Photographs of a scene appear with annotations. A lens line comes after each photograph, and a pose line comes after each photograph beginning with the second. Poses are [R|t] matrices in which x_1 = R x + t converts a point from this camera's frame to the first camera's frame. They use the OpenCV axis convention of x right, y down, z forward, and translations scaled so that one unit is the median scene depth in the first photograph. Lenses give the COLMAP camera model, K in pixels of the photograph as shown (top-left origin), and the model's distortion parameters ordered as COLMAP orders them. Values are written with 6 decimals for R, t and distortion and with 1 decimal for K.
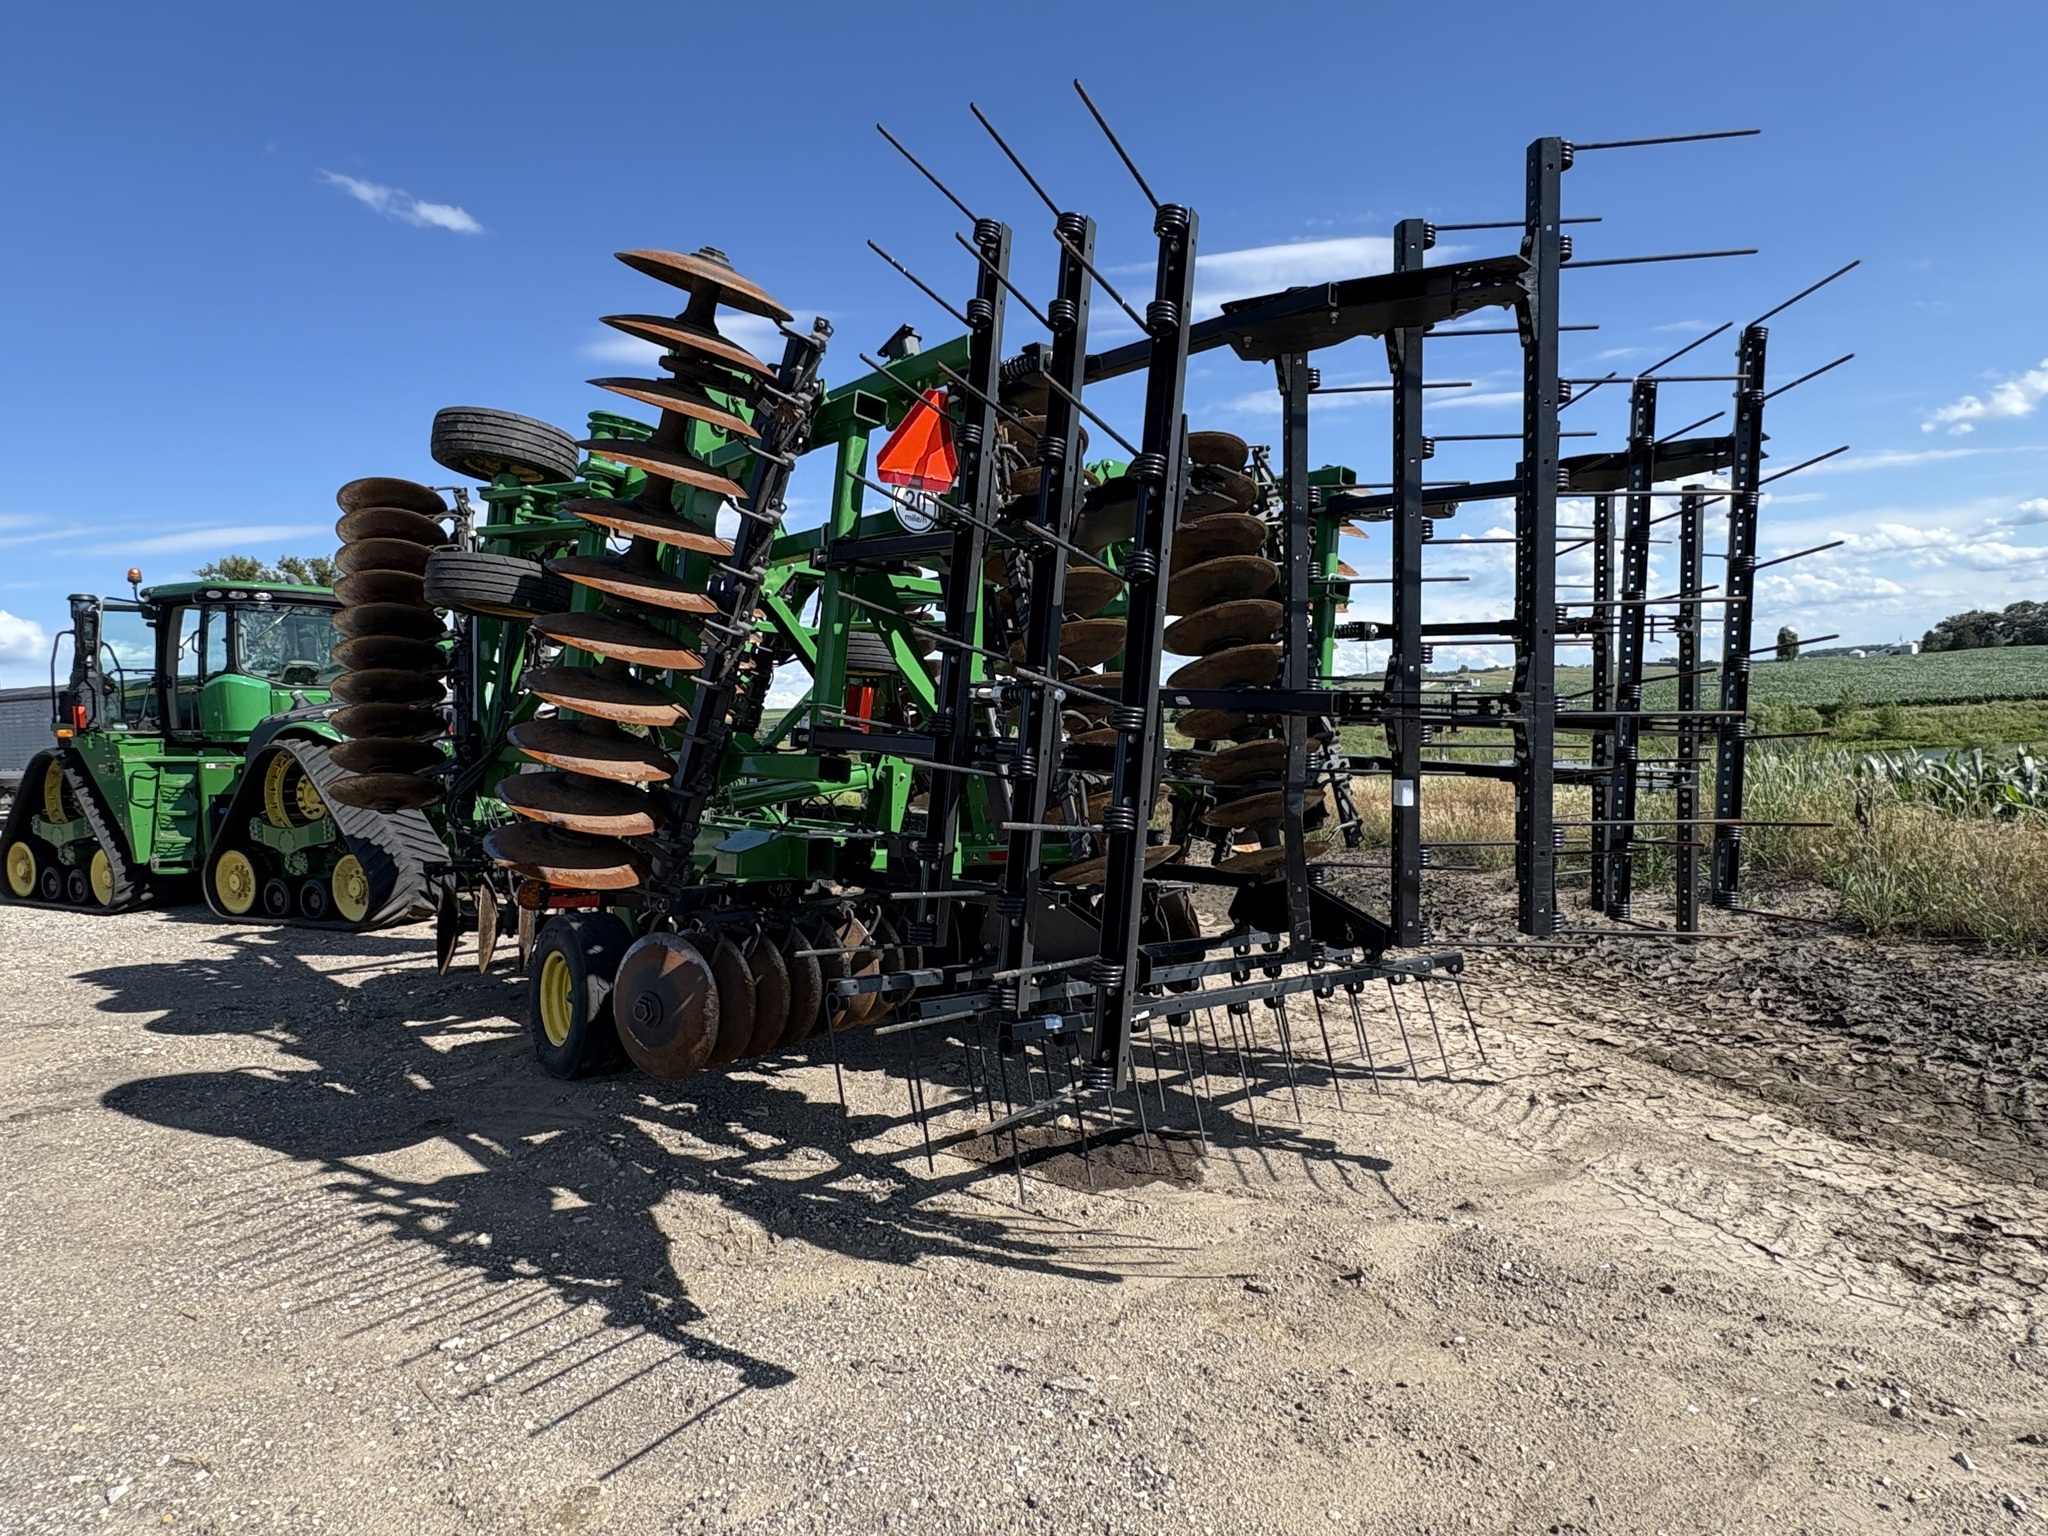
lens RADIAL K [[1135.7, 0, 1024.0], [0, 1135.7, 768.0], [0, 0, 1]] dist [0.001021, 0.001484]
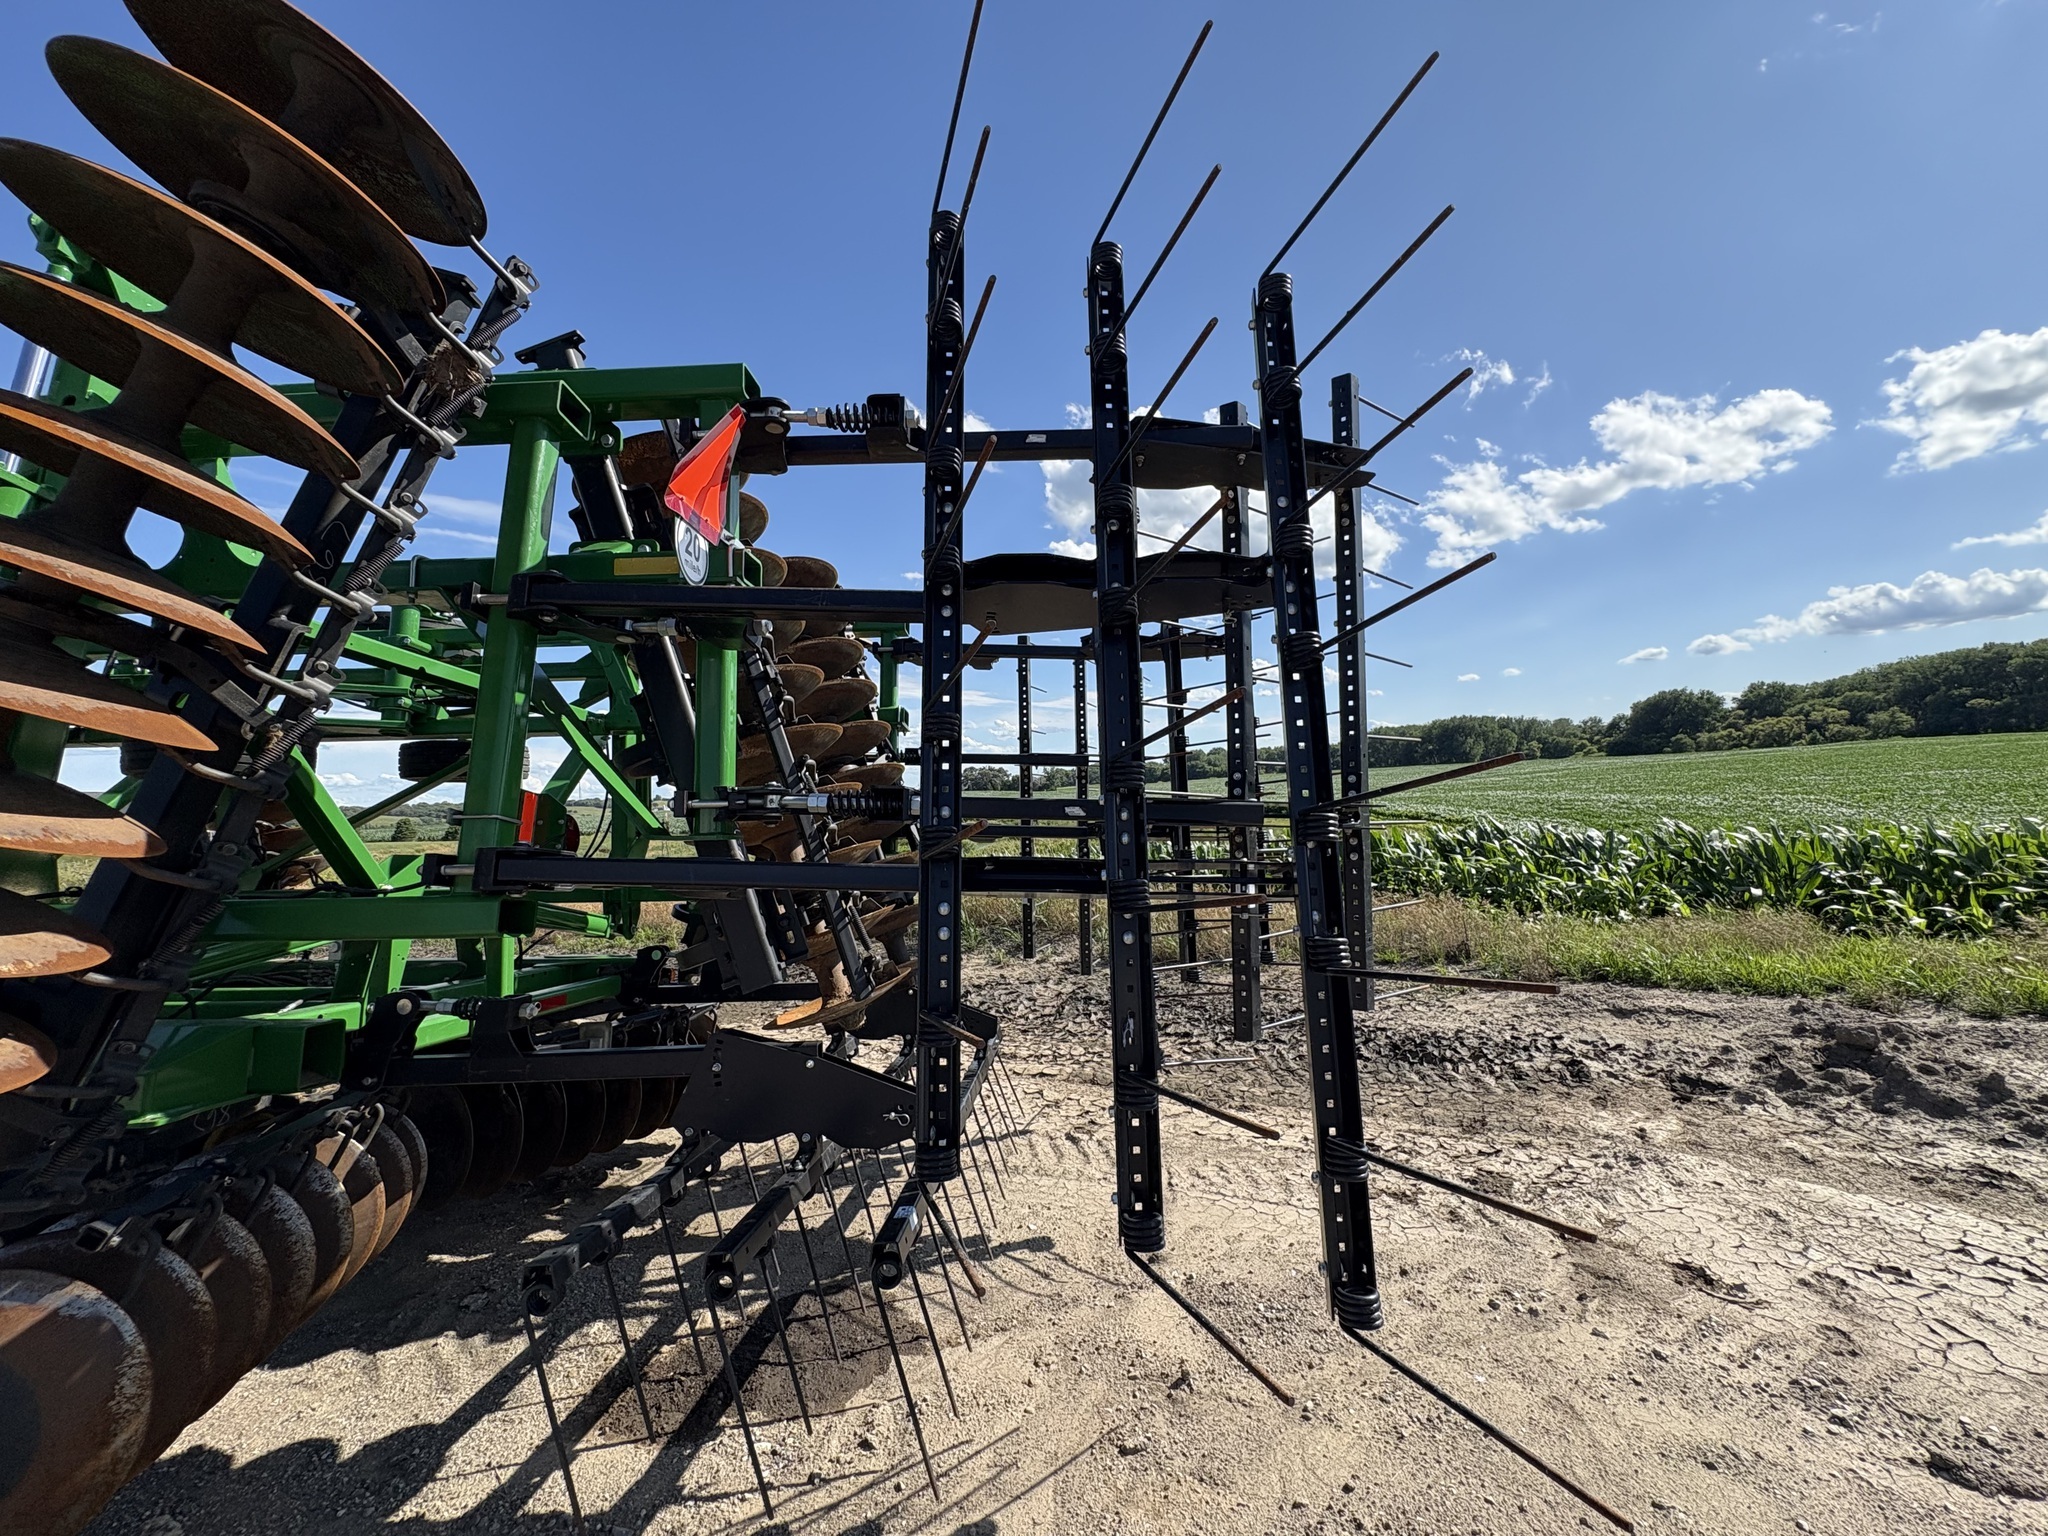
lens RADIAL K [[821.4, 0, 1024.0], [0, 821.4, 768.0], [0, 0, 1]] dist [-0.000136, 0.000870]
pose [[0.701130, 0.044403, 0.711650, -0.266628], [0.044924, 0.993325, -0.106238, -0.017608], [-0.711617, 0.106457, 0.694456, 0.404639]]
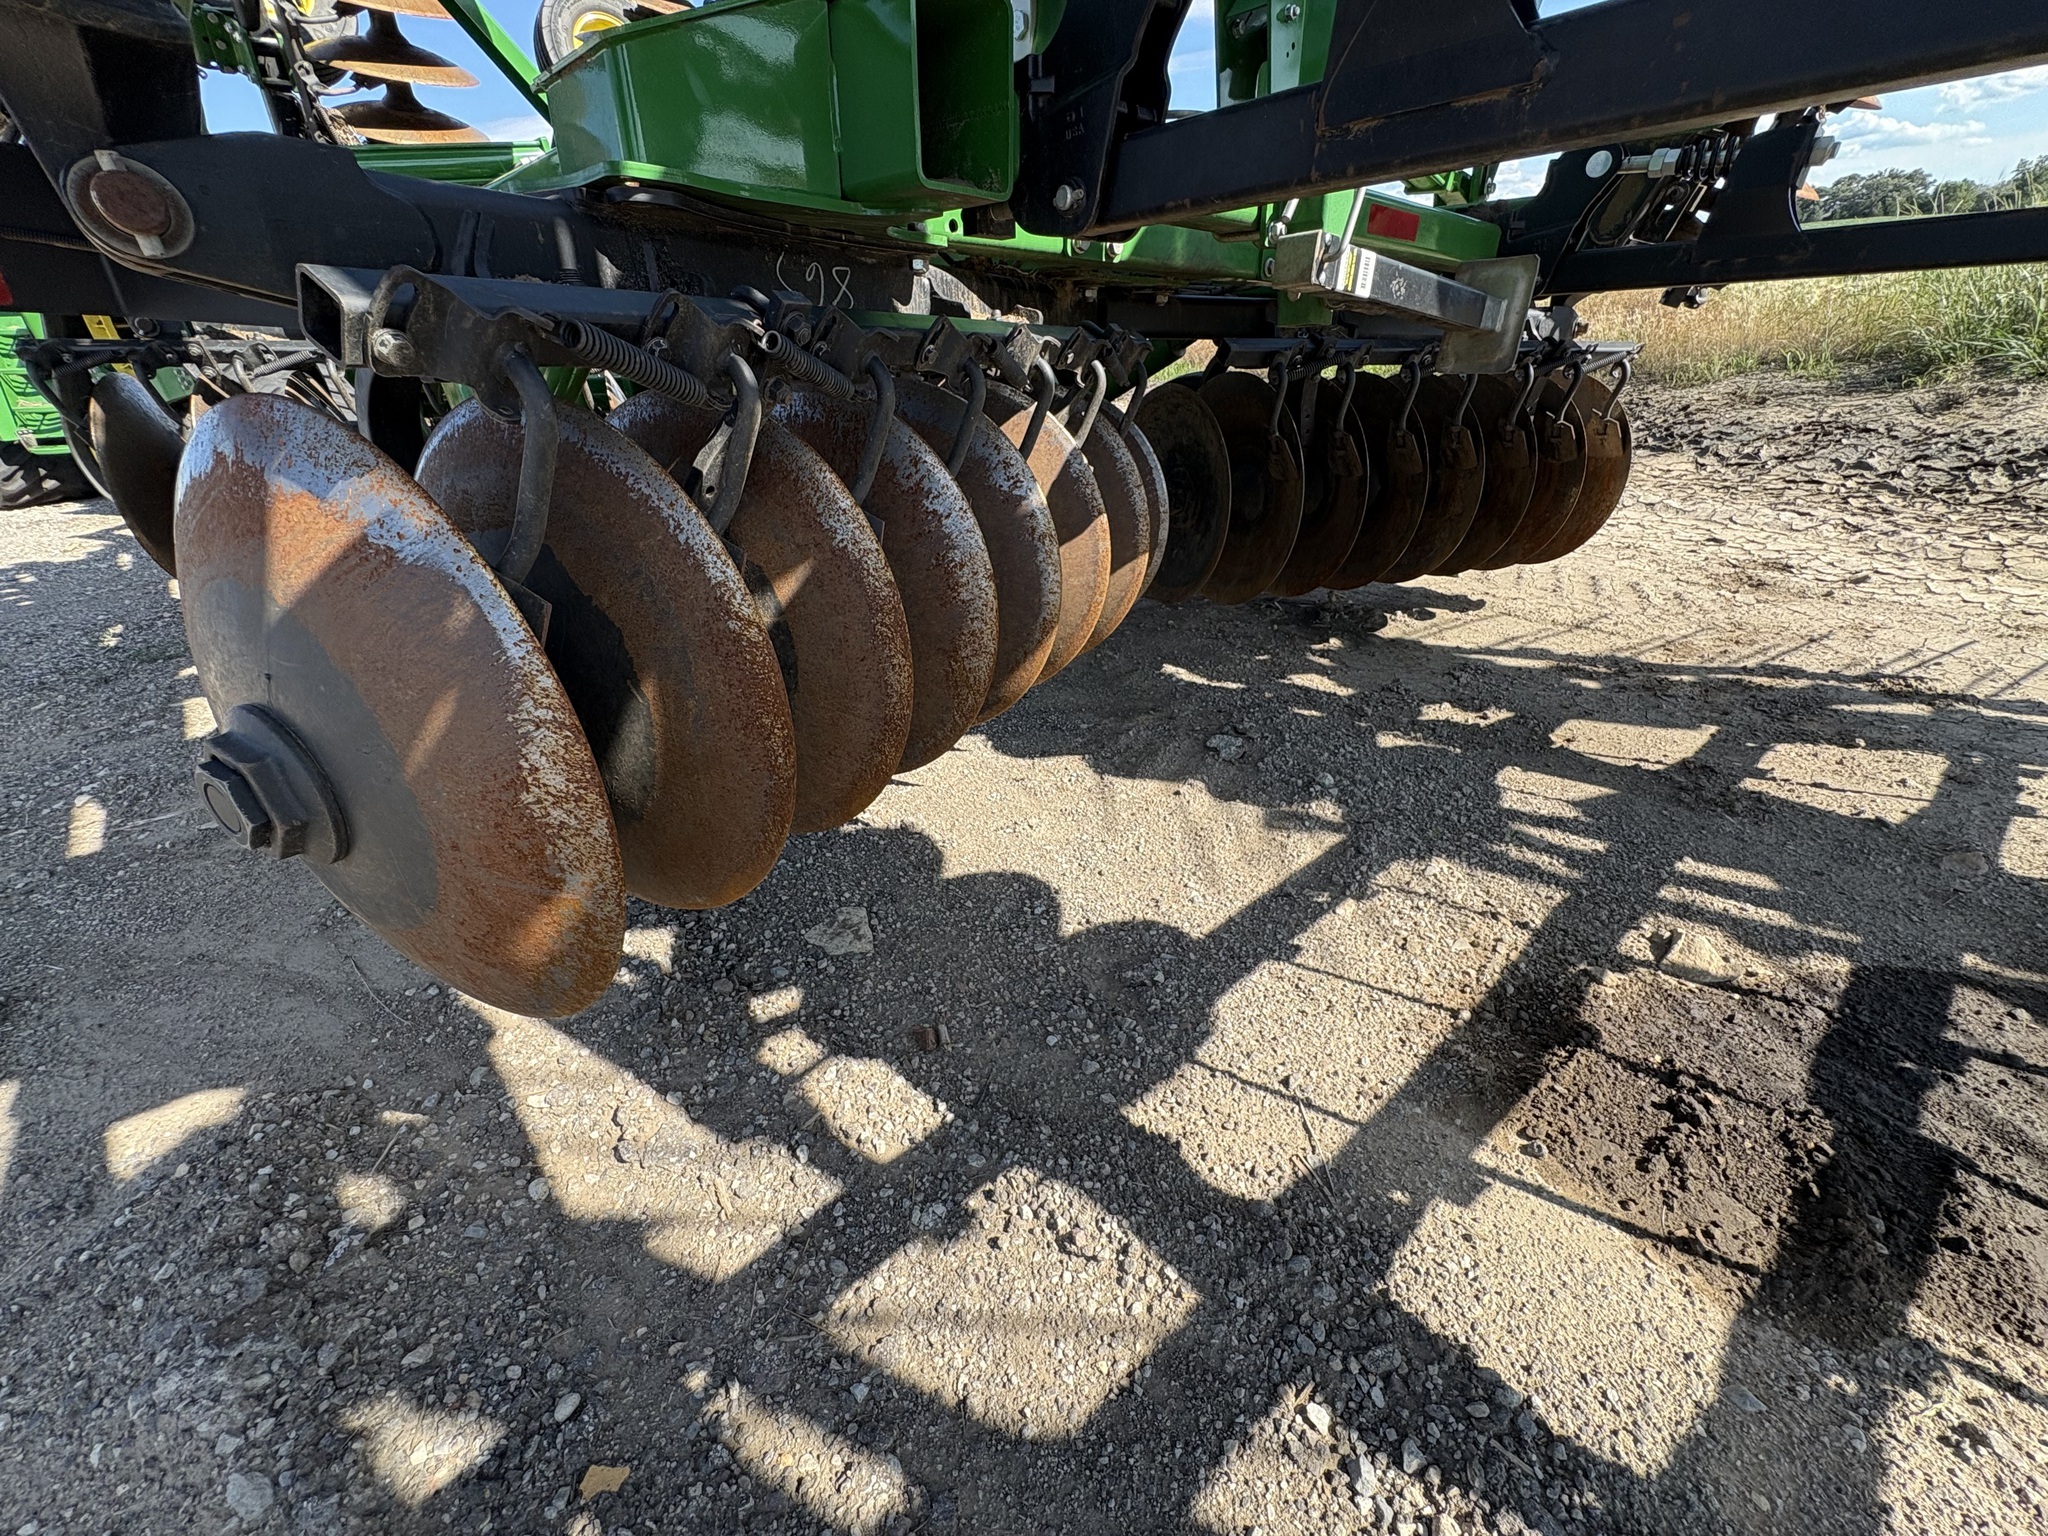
lens RADIAL K [[821.4, 0, 1024.0], [0, 821.4, 768.0], [0, 0, 1]] dist [-0.000136, 0.000870]
pose [[0.998824, -0.044647, 0.018904, -0.195437], [0.031856, 0.898251, 0.438327, 0.148665], [-0.036550, -0.437209, 0.898617, 0.866212]]
